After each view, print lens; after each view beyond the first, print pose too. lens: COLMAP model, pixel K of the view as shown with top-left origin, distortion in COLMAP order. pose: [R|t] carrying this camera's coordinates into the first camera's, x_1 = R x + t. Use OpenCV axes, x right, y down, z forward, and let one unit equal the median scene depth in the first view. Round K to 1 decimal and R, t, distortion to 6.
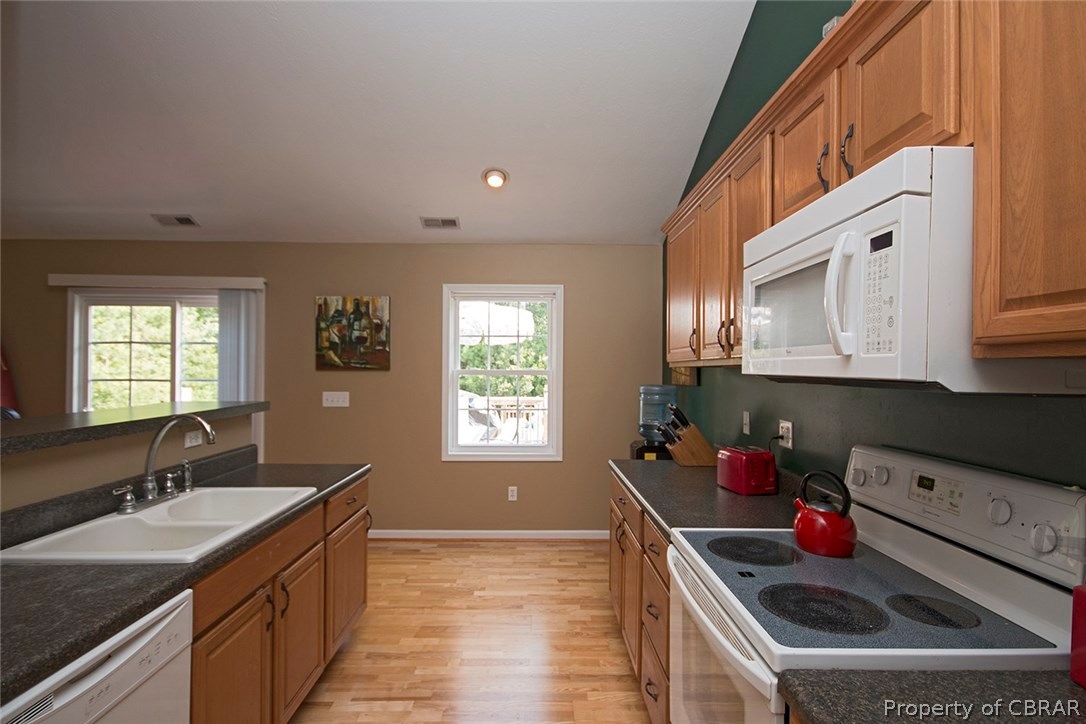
lens RADIAL K [[647.9, 0, 543.0], [0, 647.9, 362.0], [0, 0, 1]] dist [0.002743, 0.000120]
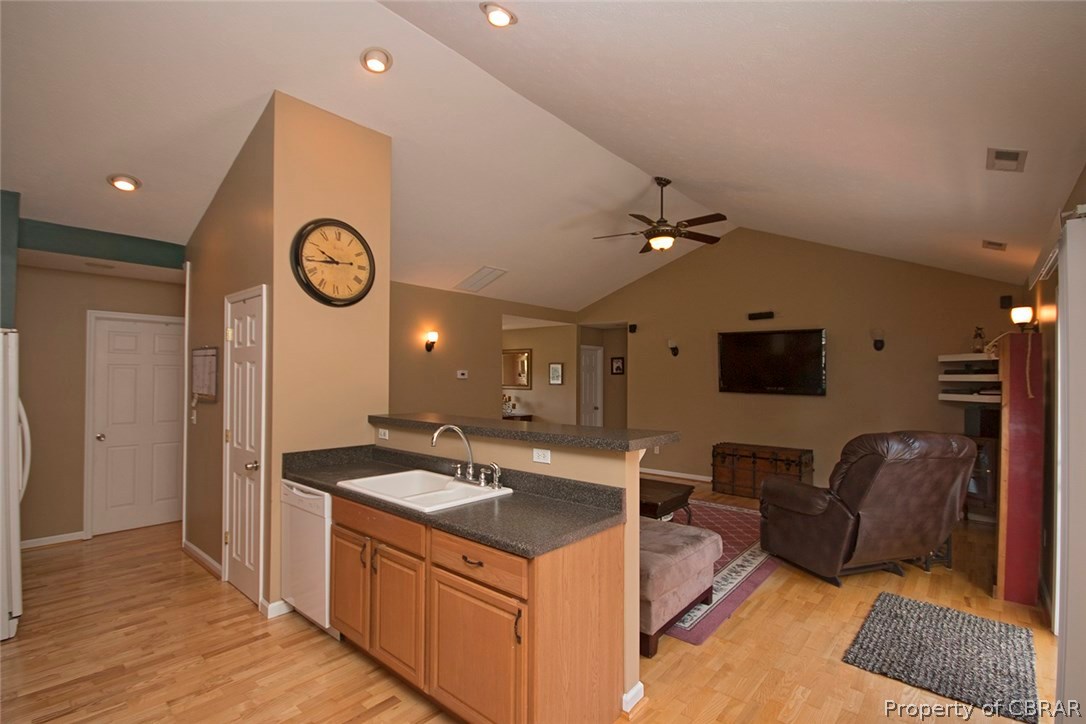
lens RADIAL K [[499.4, 0, 539.9], [0, 499.4, 369.5], [0, 0, 1]] dist [-0.001008, 0.000290]
pose [[-0.669216, -0.013954, -0.742937, 0.165894], [-0.004554, 0.999882, -0.014678, -0.032190], [0.743054, -0.006440, -0.669201, 1.930151]]
